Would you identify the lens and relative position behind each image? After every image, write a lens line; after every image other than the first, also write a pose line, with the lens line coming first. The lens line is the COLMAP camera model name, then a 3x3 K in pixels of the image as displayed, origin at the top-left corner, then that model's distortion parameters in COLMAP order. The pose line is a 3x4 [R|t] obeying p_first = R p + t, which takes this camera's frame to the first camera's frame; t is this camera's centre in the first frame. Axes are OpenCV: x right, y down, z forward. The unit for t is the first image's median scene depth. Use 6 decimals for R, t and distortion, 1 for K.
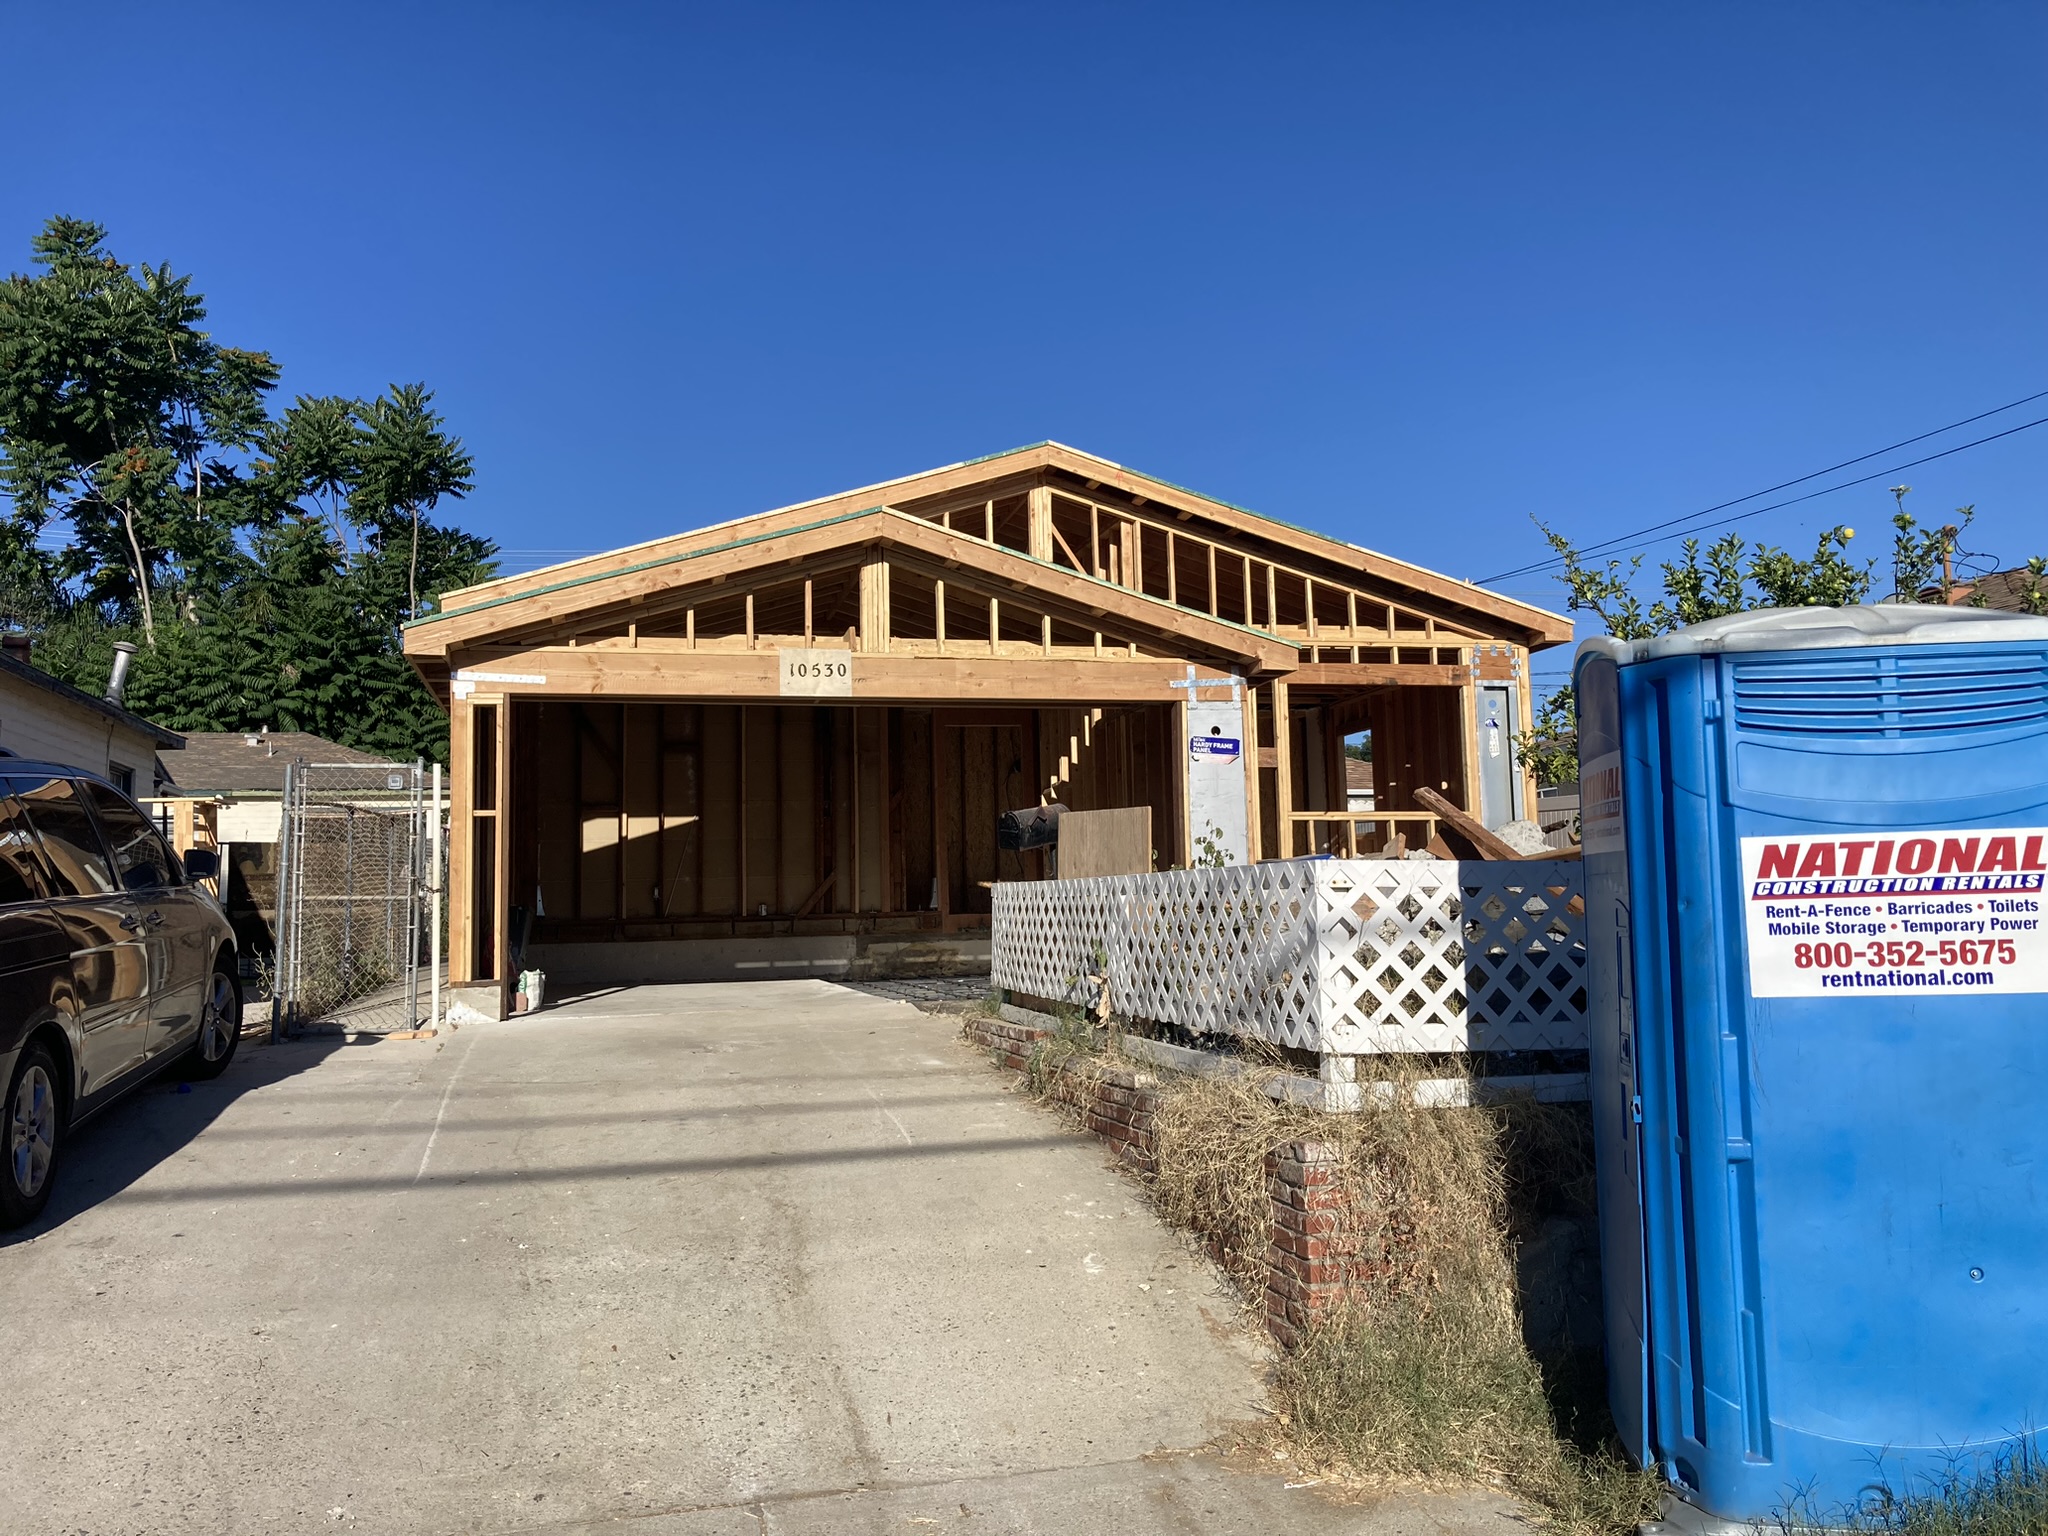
lens RADIAL K [[1721.2, 0, 1024.0], [0, 1721.2, 768.0], [0, 0, 1]] dist [0.260223, -0.000414]
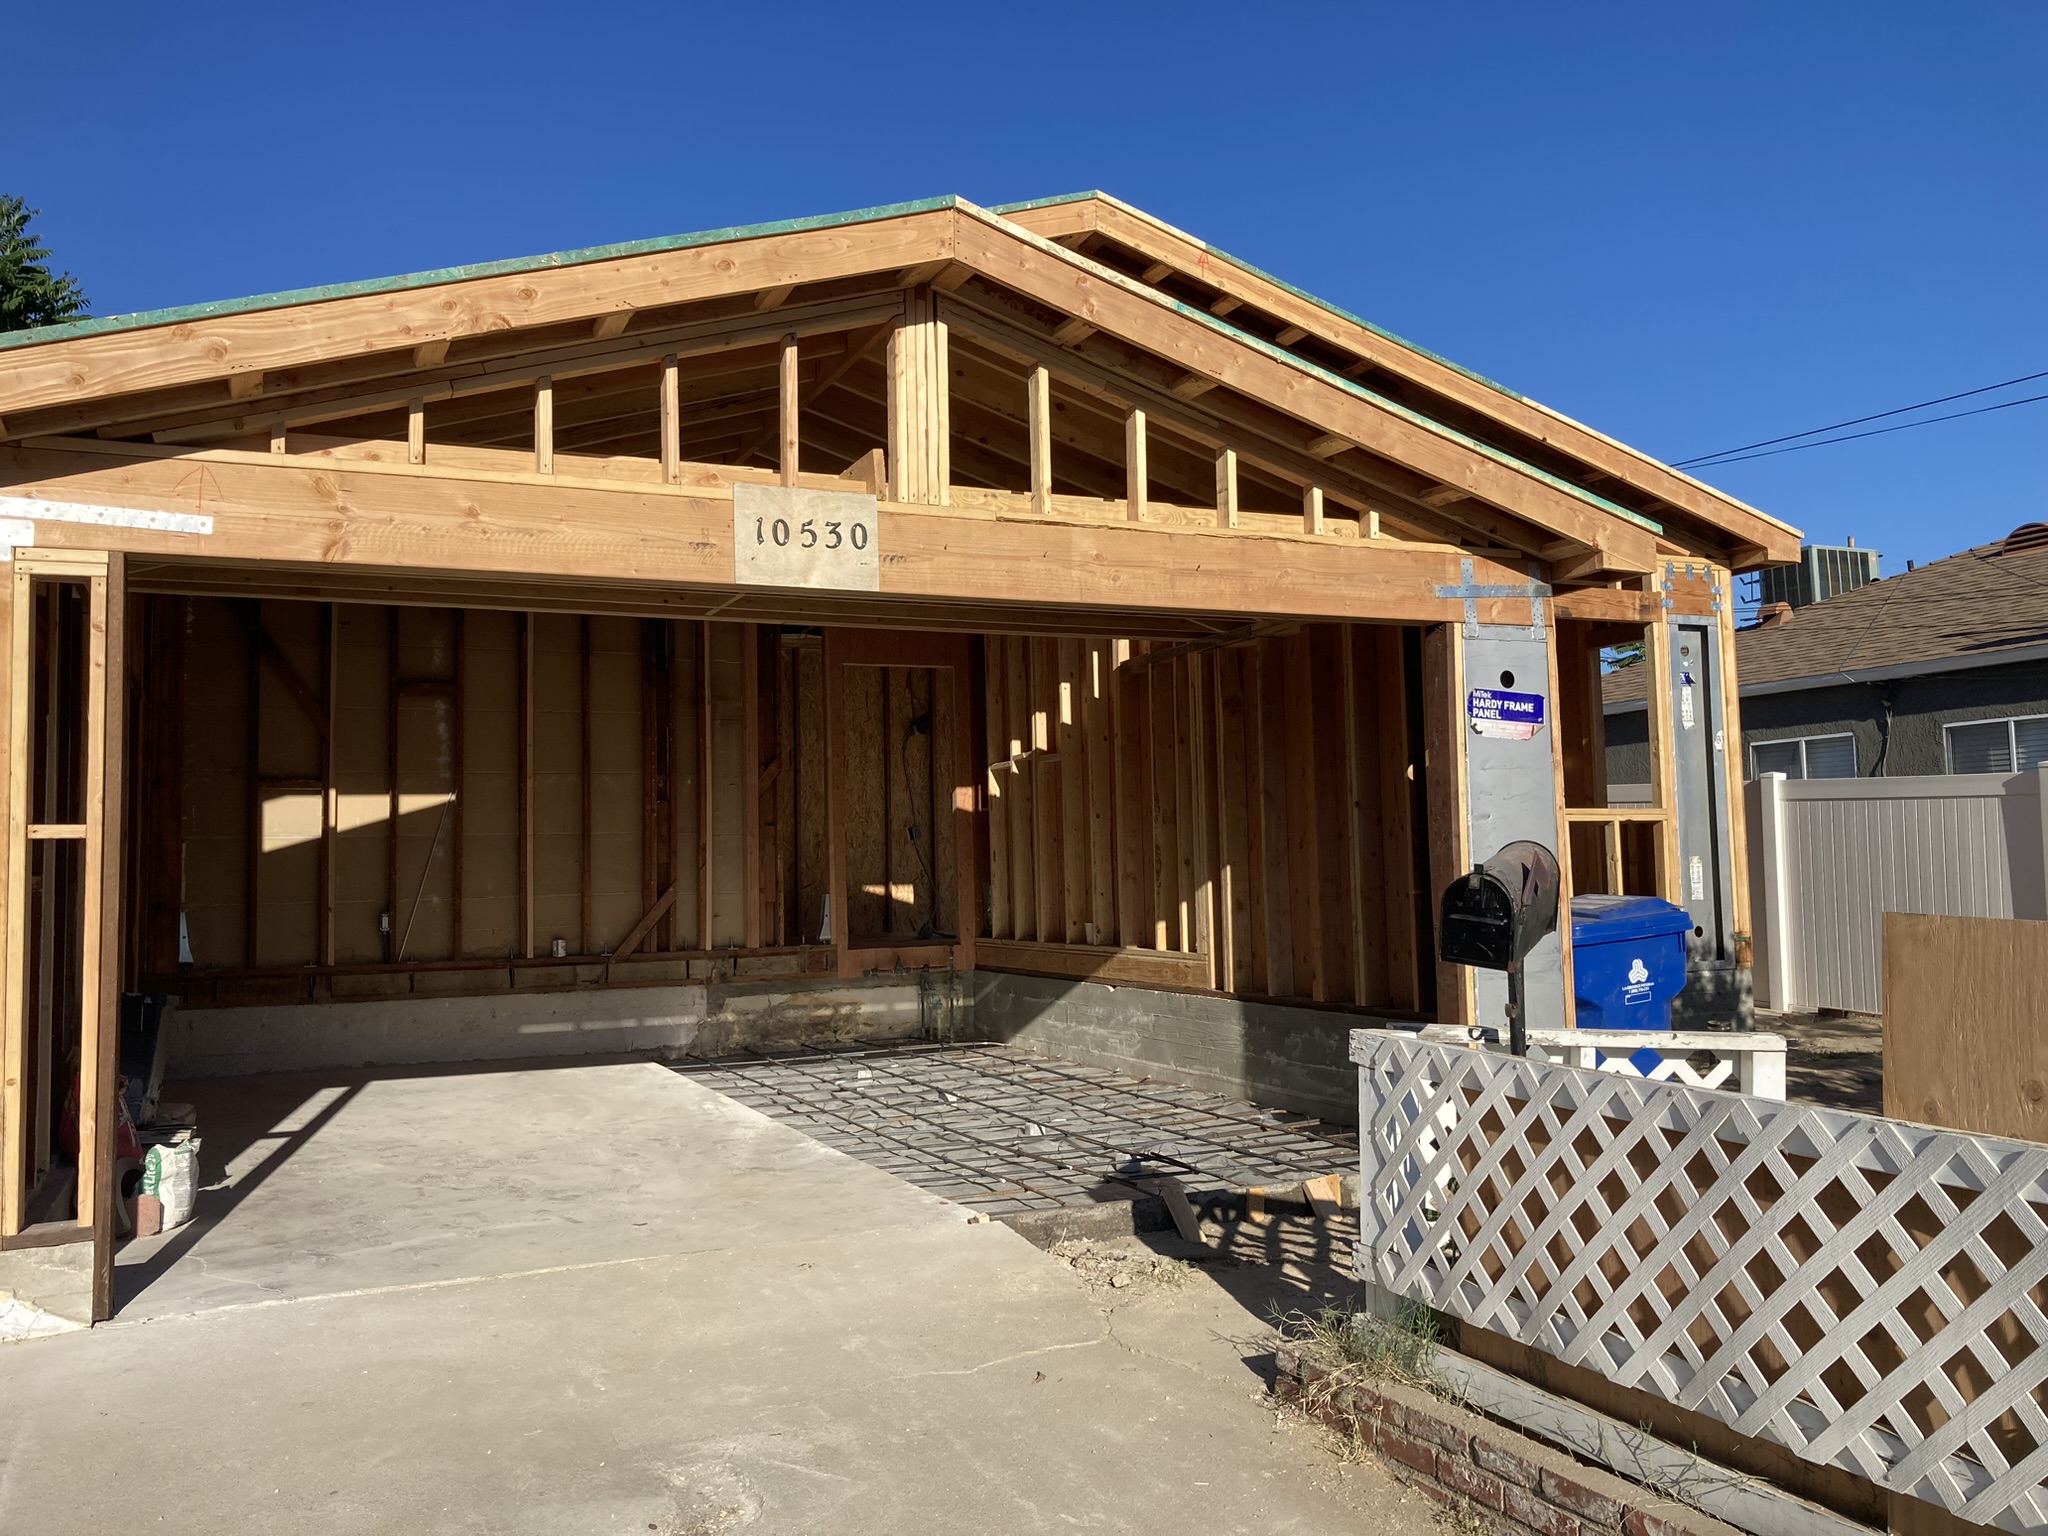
lens RADIAL K [[1728.9, 0, 1034.8], [0, 1728.9, 756.0], [0, 0, 1]] dist [0.077490, -0.007406]
pose [[0.982668, 0.014728, 0.184790, -0.114369], [-0.018625, 0.999639, 0.019373, -0.004098], [-0.184438, -0.022479, 0.982587, 0.400627]]
